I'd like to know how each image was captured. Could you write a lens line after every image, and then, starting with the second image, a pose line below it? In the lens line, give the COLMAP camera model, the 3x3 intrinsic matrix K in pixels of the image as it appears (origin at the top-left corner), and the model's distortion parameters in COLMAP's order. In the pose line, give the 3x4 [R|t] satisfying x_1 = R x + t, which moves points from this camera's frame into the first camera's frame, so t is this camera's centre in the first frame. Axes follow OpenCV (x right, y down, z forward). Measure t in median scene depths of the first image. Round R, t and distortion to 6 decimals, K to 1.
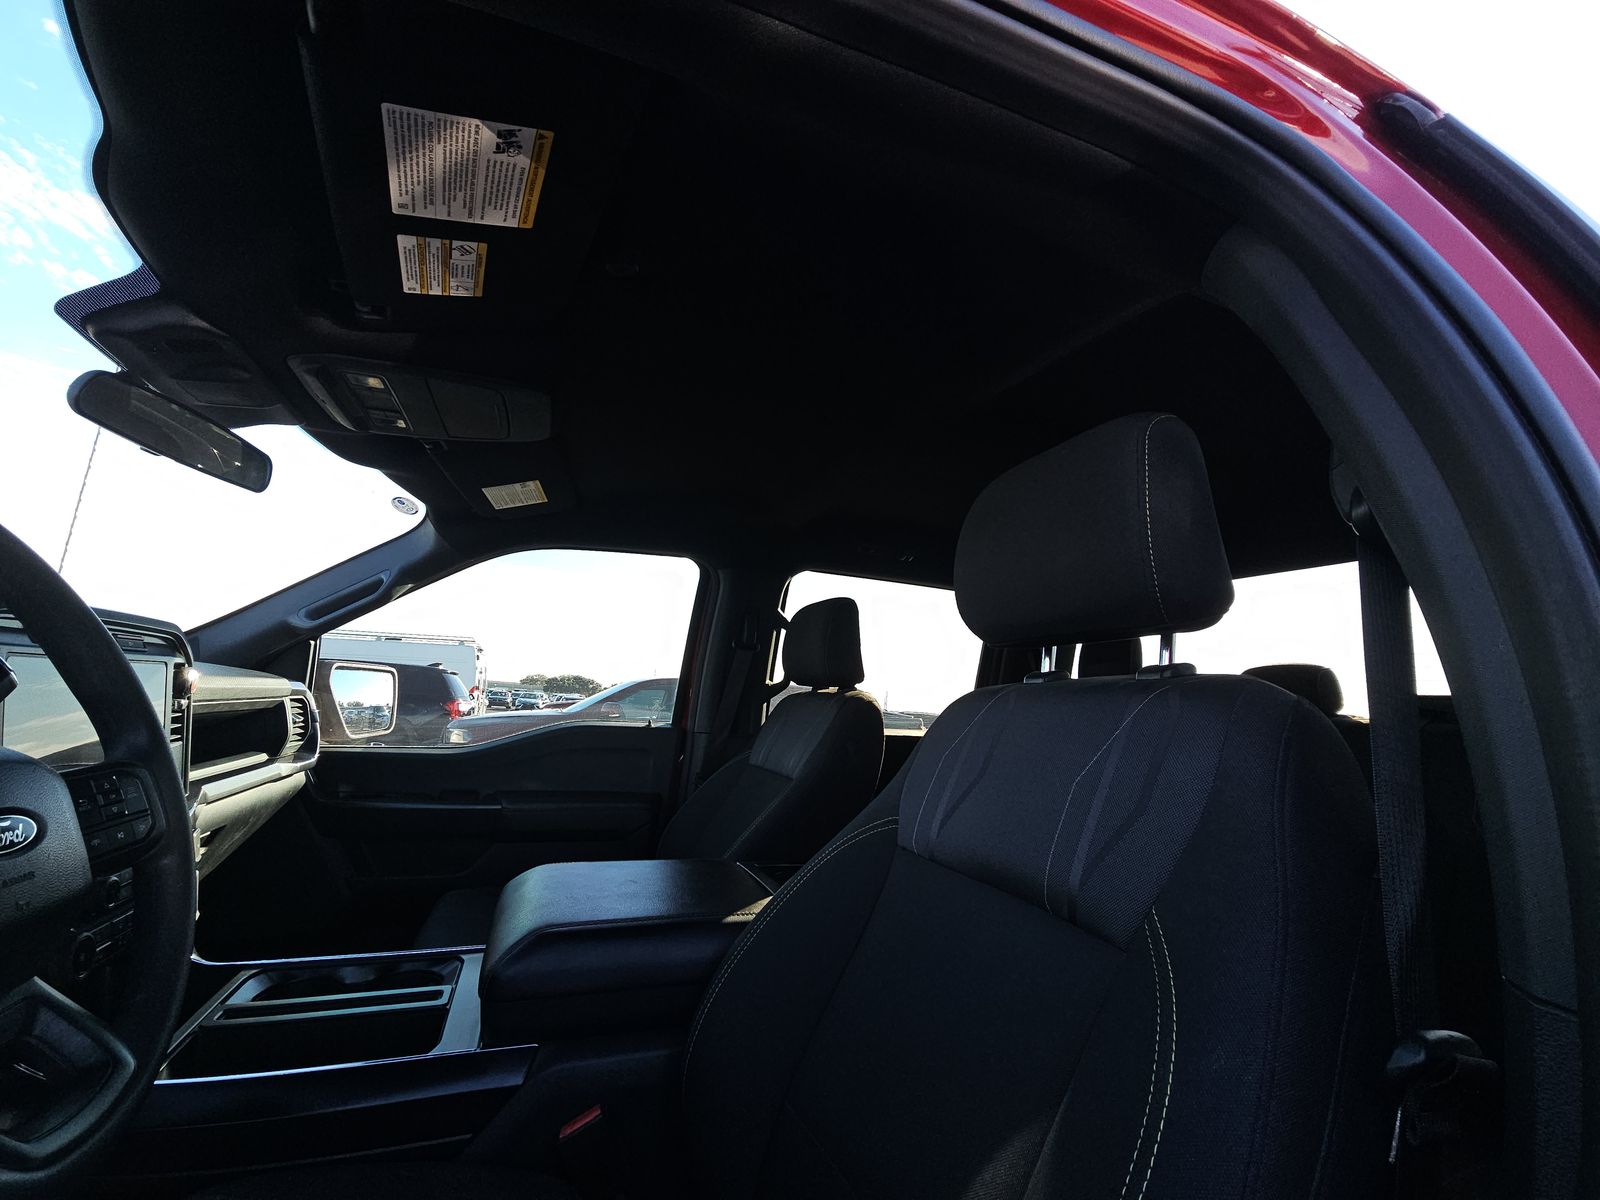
lens RADIAL K [[643.8, 0, 800.0], [0, 643.8, 600.0], [0, 0, 1]] dist [-0.000534, -0.000165]
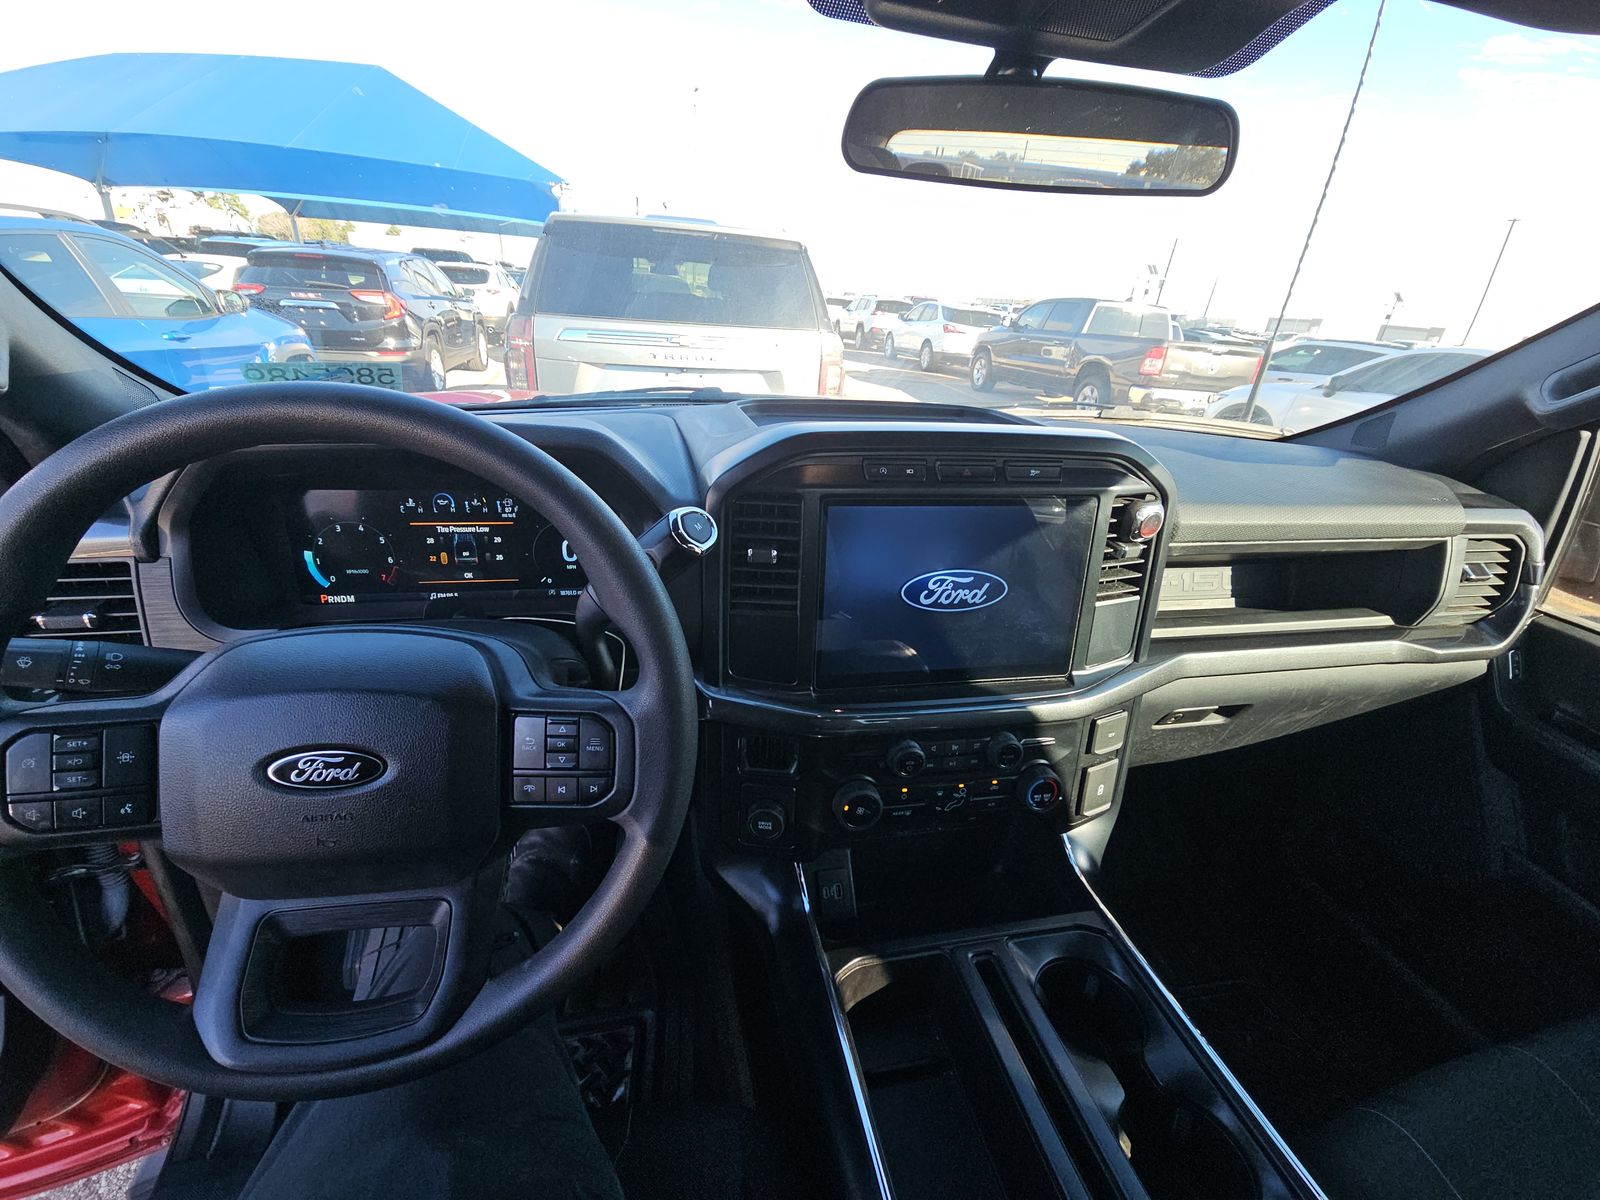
lens RADIAL K [[643.9, 0, 792.6], [0, 643.9, 599.9], [0, 0, 1]] dist [-0.006580, -0.000418]
pose [[-0.153597, 0.326680, -0.932571, -0.140044], [0.086578, 0.944589, 0.316631, -0.034317], [0.984333, -0.032106, -0.173370, 0.517908]]
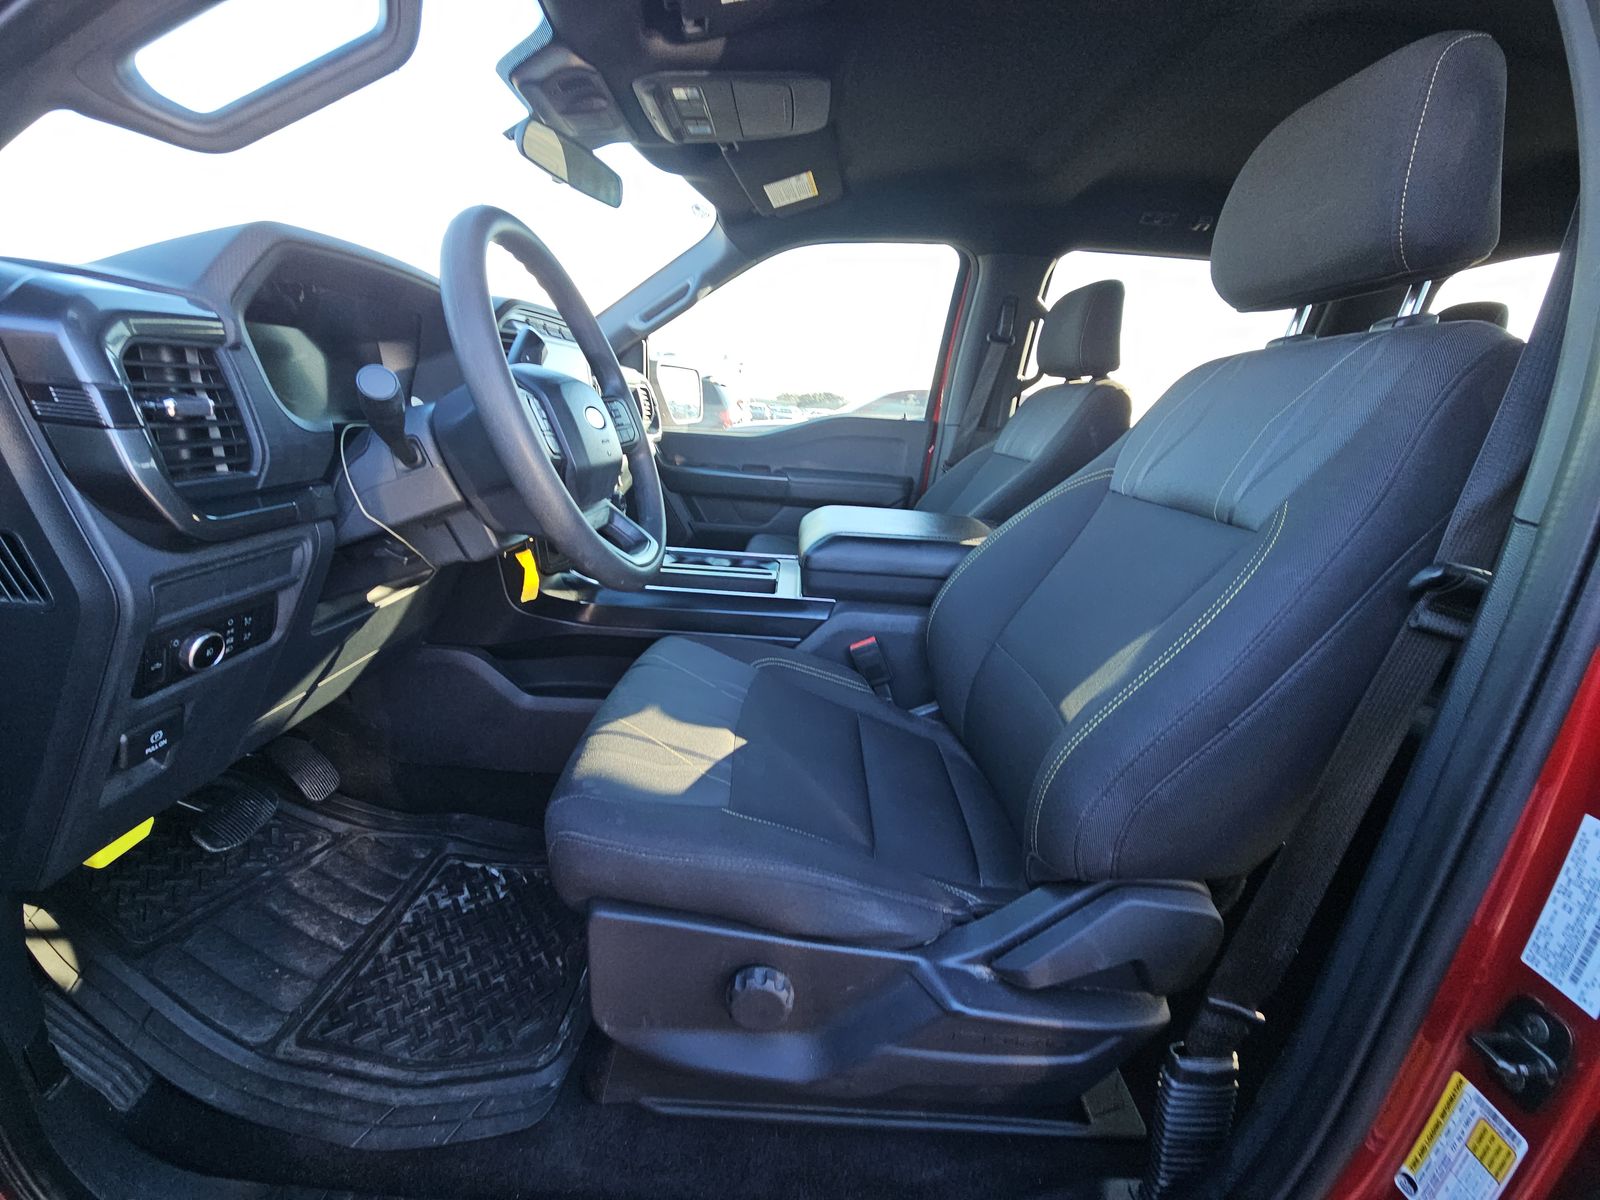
lens RADIAL K [[643.9, 0, 792.6], [0, 643.9, 599.9], [0, 0, 1]] dist [-0.006580, -0.000418]
pose [[0.927242, 0.120277, -0.354621, 0.026996], [0.038592, 0.911275, 0.409987, 0.022790], [0.372469, -0.393842, 0.840330, -0.184000]]
